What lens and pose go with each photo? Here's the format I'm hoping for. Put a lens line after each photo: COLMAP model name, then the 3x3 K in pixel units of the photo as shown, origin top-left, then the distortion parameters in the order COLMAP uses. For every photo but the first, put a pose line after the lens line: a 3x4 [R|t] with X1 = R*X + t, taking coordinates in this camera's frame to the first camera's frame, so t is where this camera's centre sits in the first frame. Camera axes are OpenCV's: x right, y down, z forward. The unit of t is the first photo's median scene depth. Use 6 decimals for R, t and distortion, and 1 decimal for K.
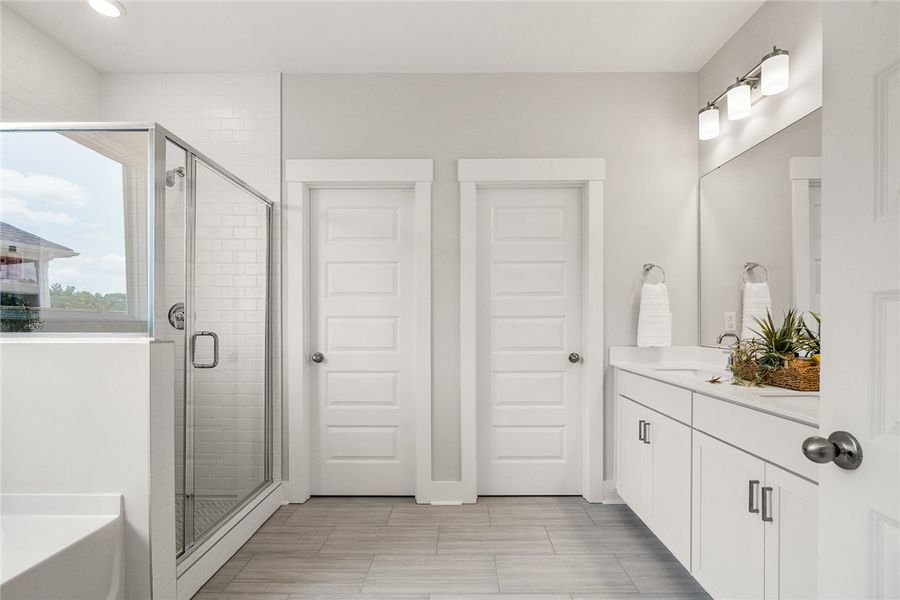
lens RADIAL K [[415.1, 0, 451.3], [0, 415.1, 322.4], [0, 0, 1]] dist [-0.004238, -0.000030]
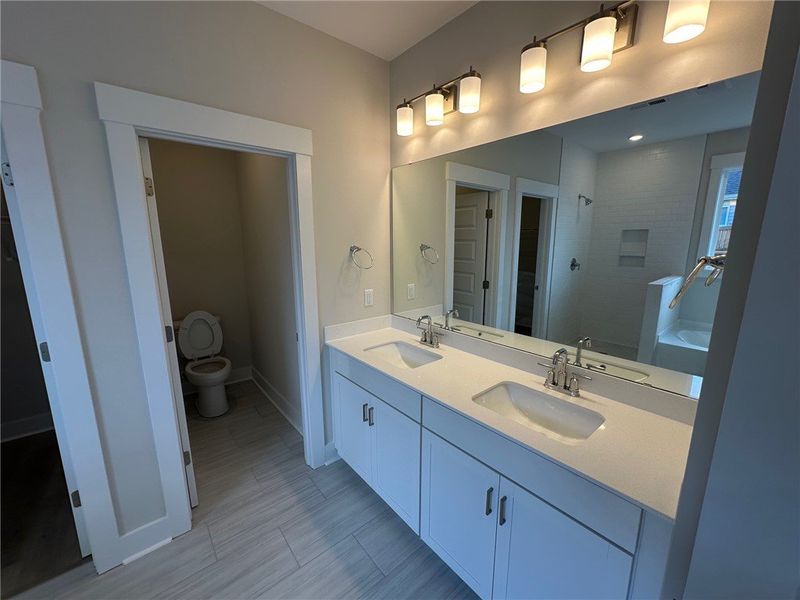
lens RADIAL K [[324.2, 0, 401.1], [0, 324.2, 301.8], [0, 0, 1]] dist [-0.002749, 0.000756]
pose [[0.760152, -0.117181, 0.639091, 0.017795], [0.007186, 0.985059, 0.172069, -0.144765], [-0.649706, -0.126206, 0.749636, 0.284030]]
